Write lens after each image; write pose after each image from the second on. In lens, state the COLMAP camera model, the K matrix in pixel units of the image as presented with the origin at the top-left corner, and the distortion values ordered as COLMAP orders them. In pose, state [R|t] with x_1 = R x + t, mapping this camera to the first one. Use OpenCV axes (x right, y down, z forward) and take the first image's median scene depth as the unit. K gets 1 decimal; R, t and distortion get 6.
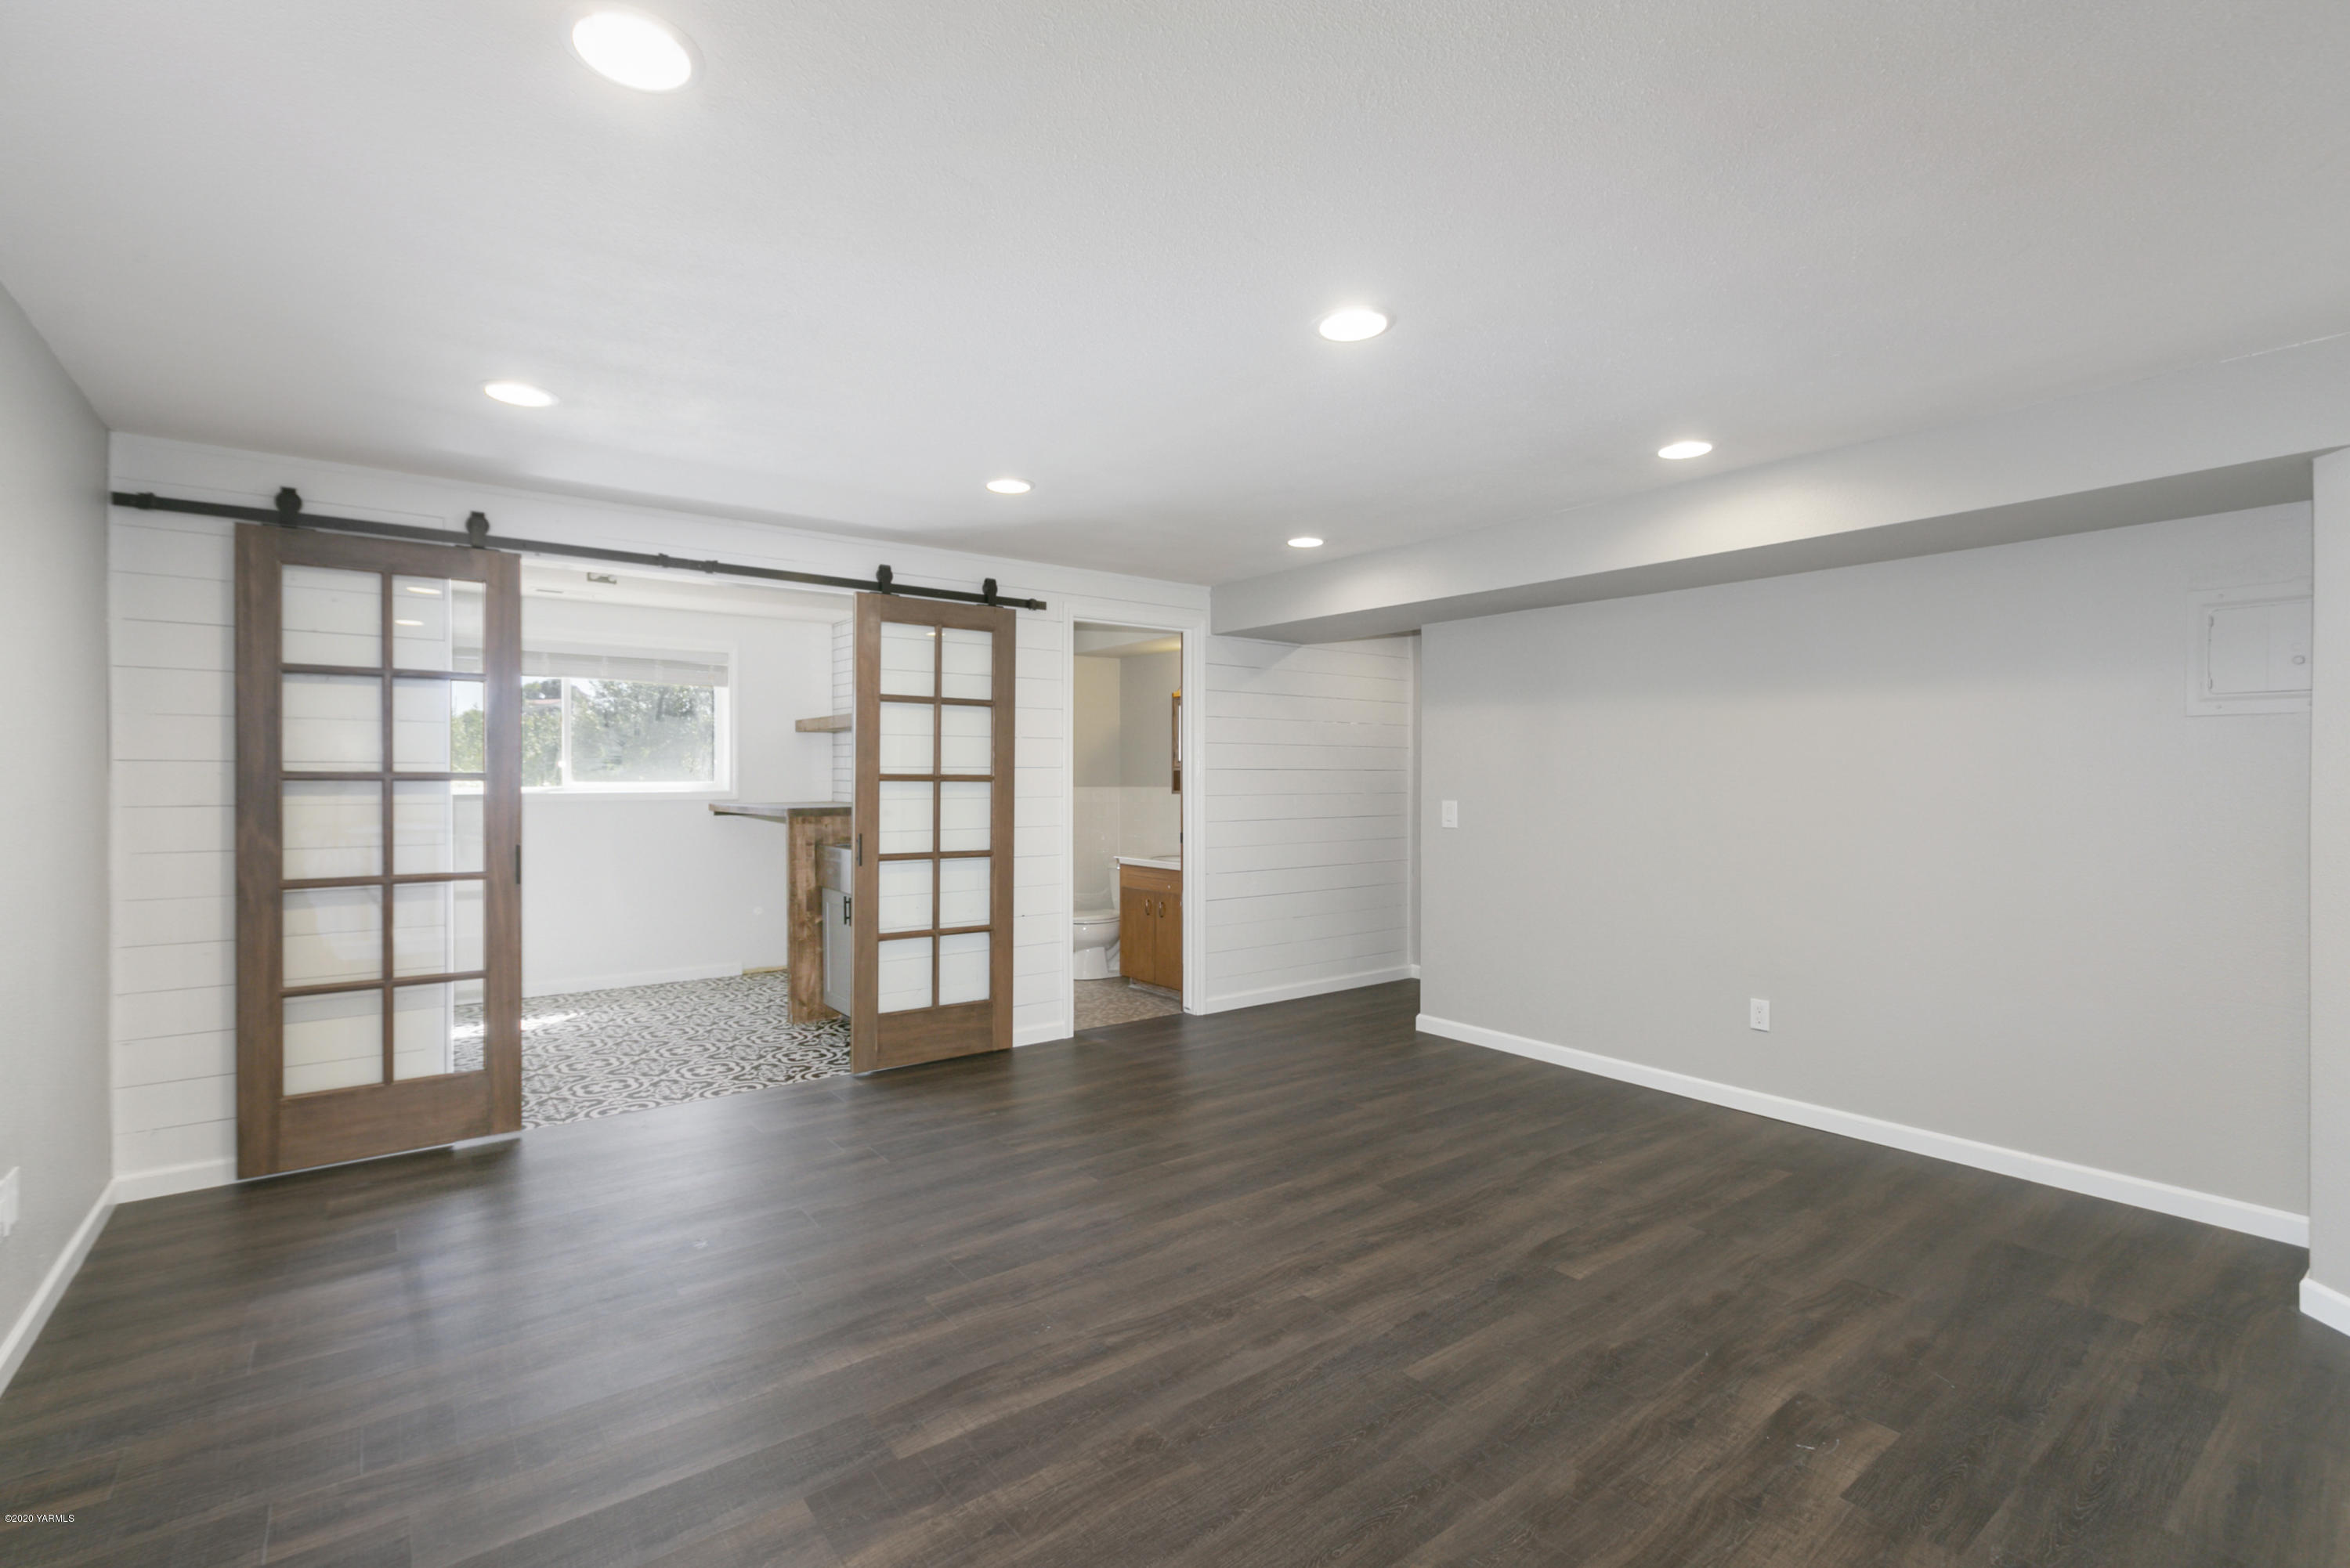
lens RADIAL K [[1060.4, 0, 1173.4], [0, 1060.4, 786.8], [0, 0, 1]] dist [-0.001158, -0.000179]
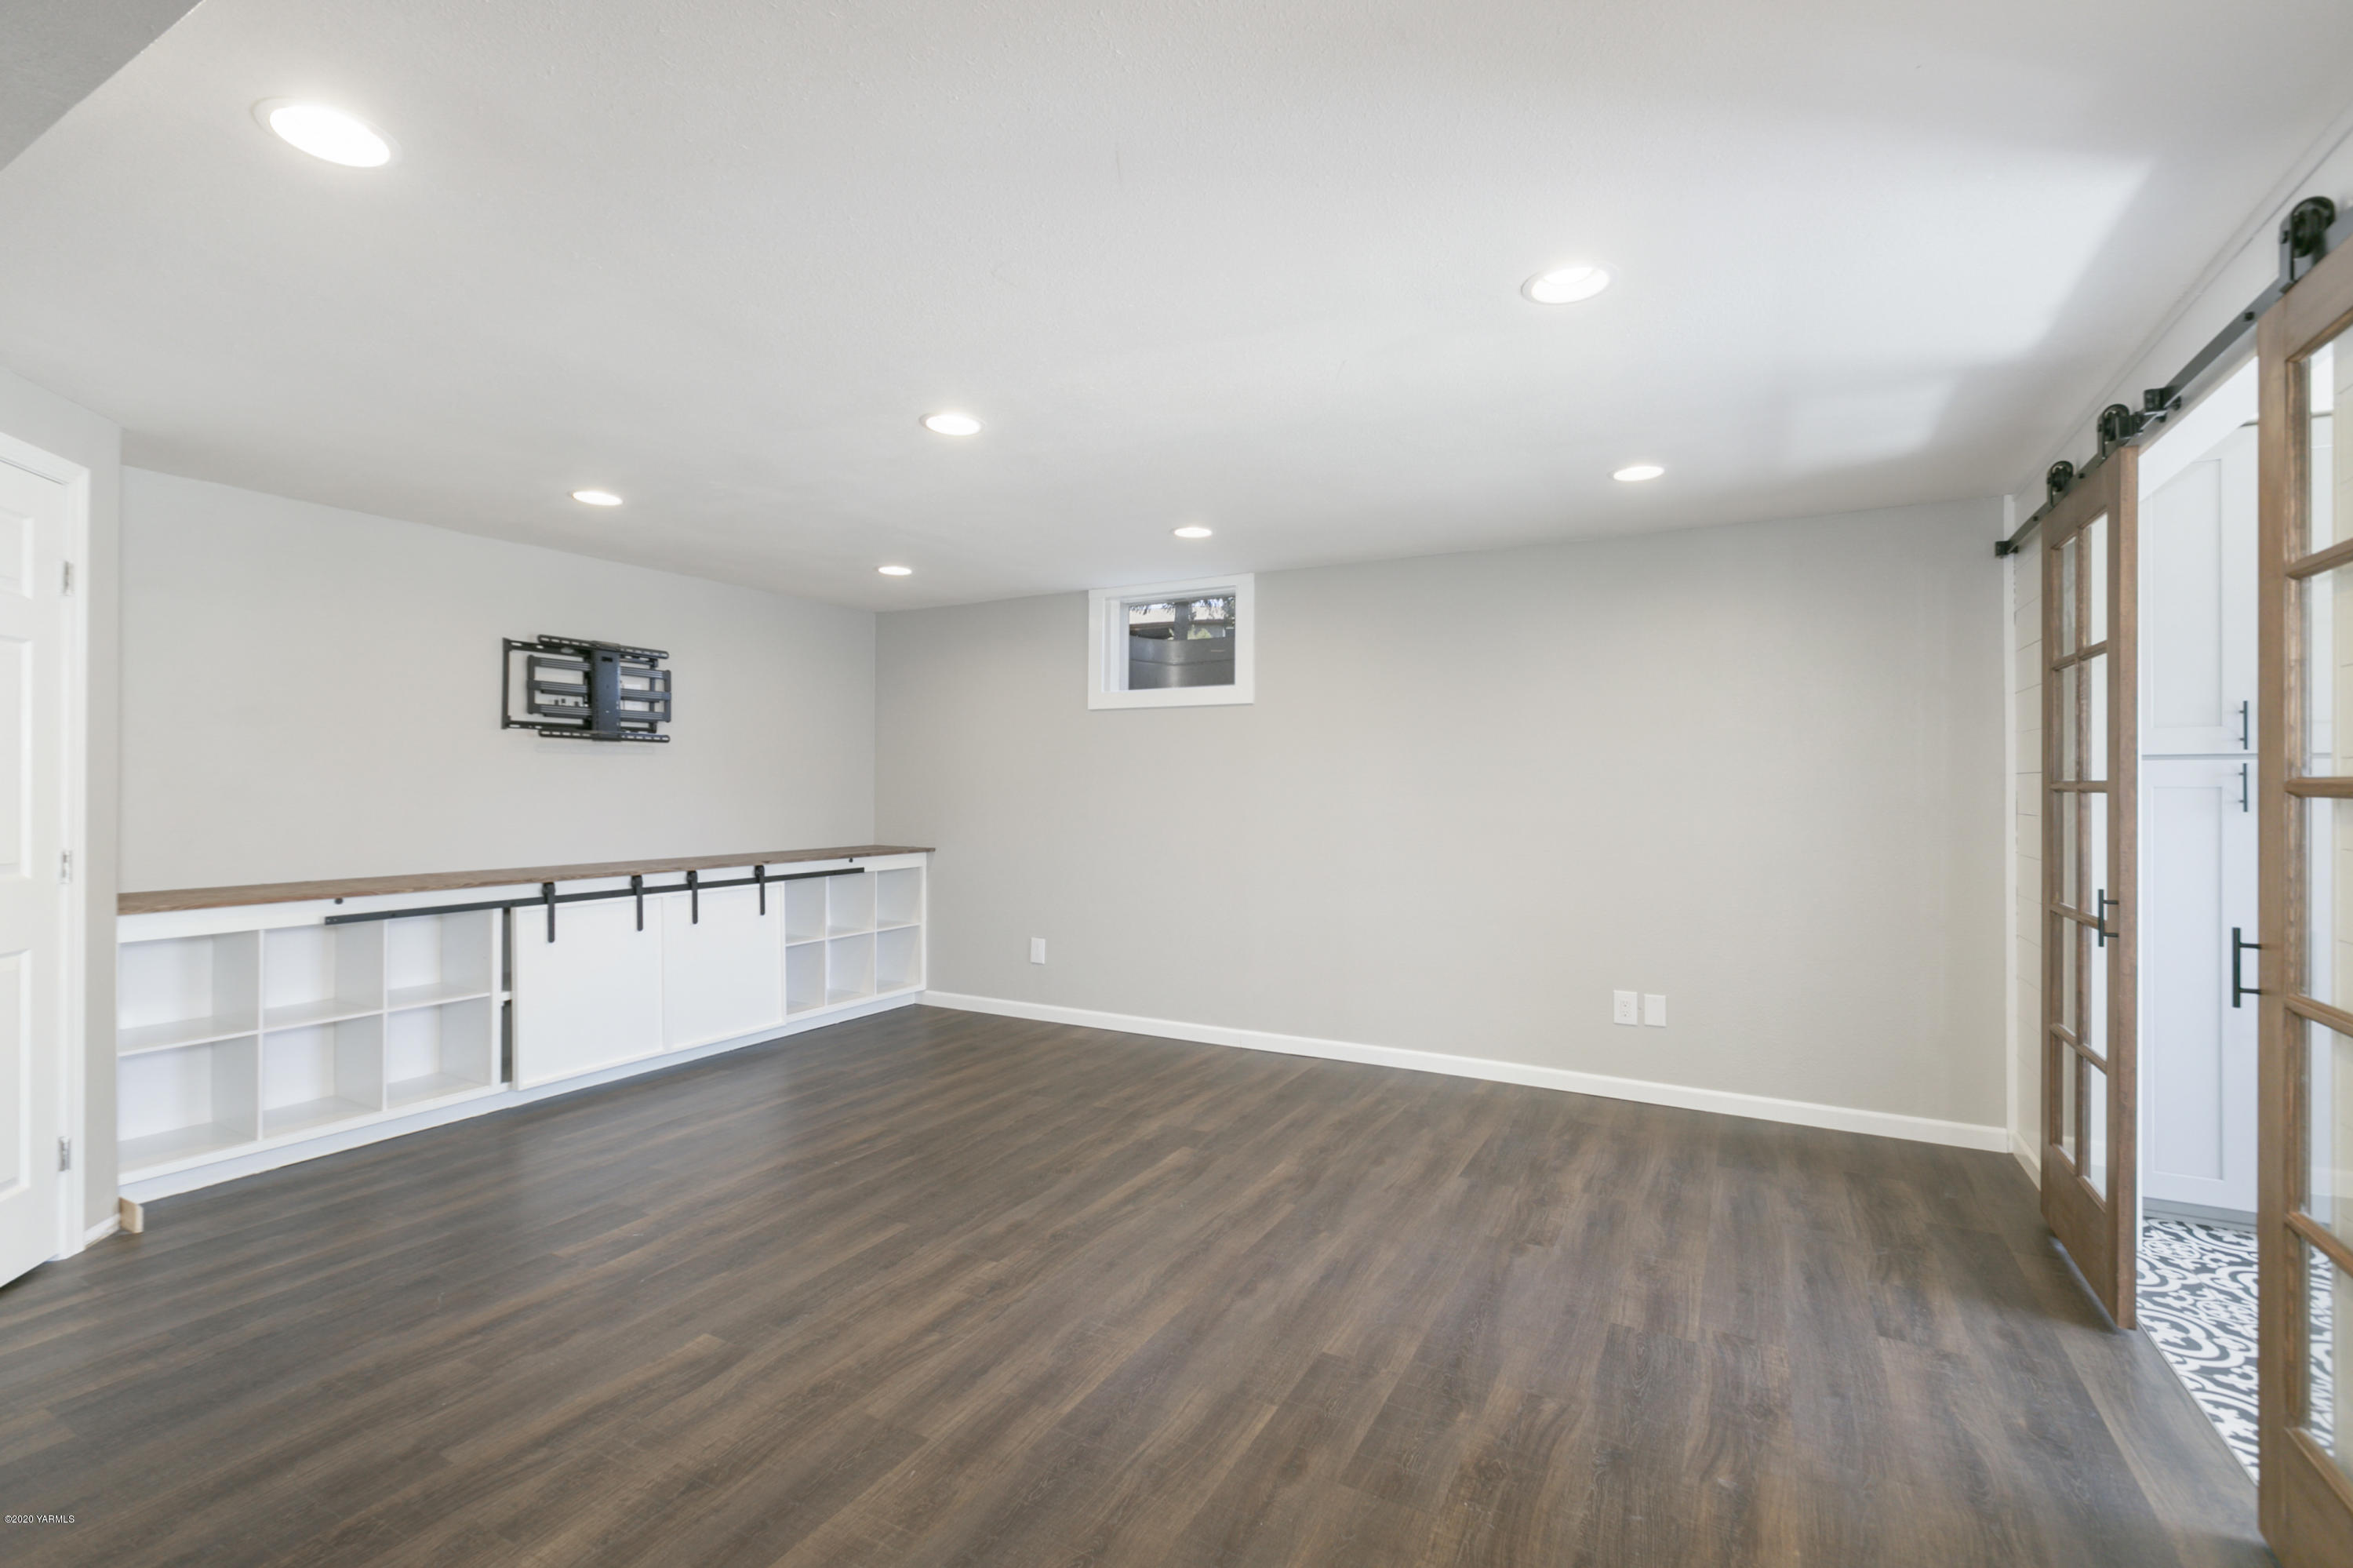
lens RADIAL K [[1061.9, 0, 1175.6], [0, 1061.9, 777.5], [0, 0, 1]] dist [-0.001158, -0.000179]
pose [[-0.914466, -0.005699, -0.404621, 0.378843], [-0.006522, 0.999979, 0.000655, -0.017751], [0.404609, 0.003238, -0.914484, 1.967379]]
